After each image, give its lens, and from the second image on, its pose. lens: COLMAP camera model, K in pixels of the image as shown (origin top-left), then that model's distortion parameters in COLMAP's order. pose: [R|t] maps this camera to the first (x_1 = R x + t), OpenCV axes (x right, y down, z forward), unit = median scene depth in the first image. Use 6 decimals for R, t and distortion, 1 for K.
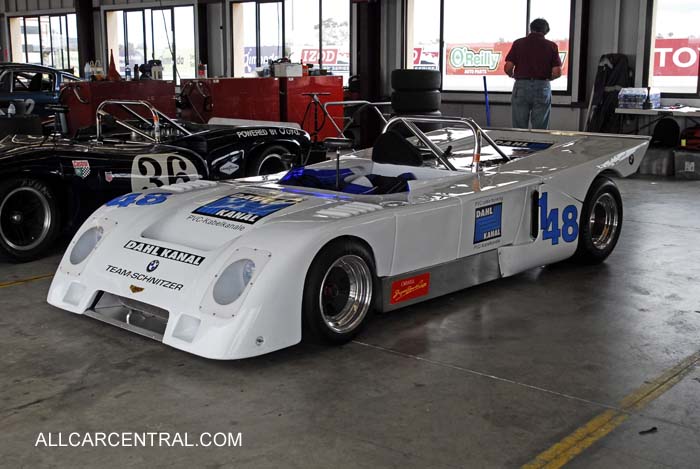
lens RADIAL K [[899.1, 0, 349.4], [0, 899.1, 234.2], [0, 0, 1]] dist [0.000382, 0.000000]
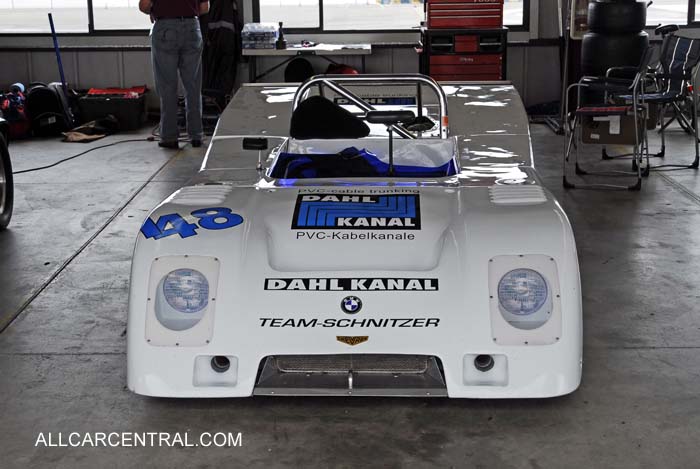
lens RADIAL K [[1184.5, 0, 350.2], [0, 1184.5, 234.7], [0, 0, 1]] dist [-0.004925, 0.000000]
pose [[0.755915, -0.144281, 0.638573, -0.784696], [0.128372, 0.989143, 0.071528, -0.085026], [-0.641960, 0.027906, 0.766230, 0.257551]]
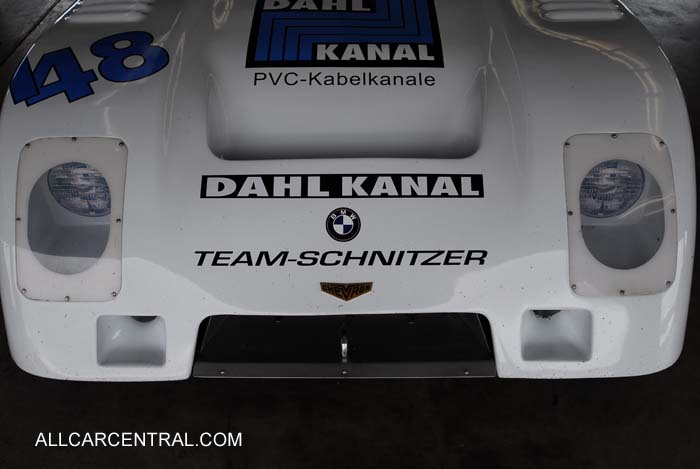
lens RADIAL K [[731.8, 0, 353.5], [0, 731.8, 232.8], [0, 0, 1]] dist [-0.134245, 0.000000]
pose [[0.726691, -0.405034, 0.554858, -0.399352], [0.128497, 0.873583, 0.469405, -0.124492], [-0.674840, -0.269815, 0.686871, 0.715403]]
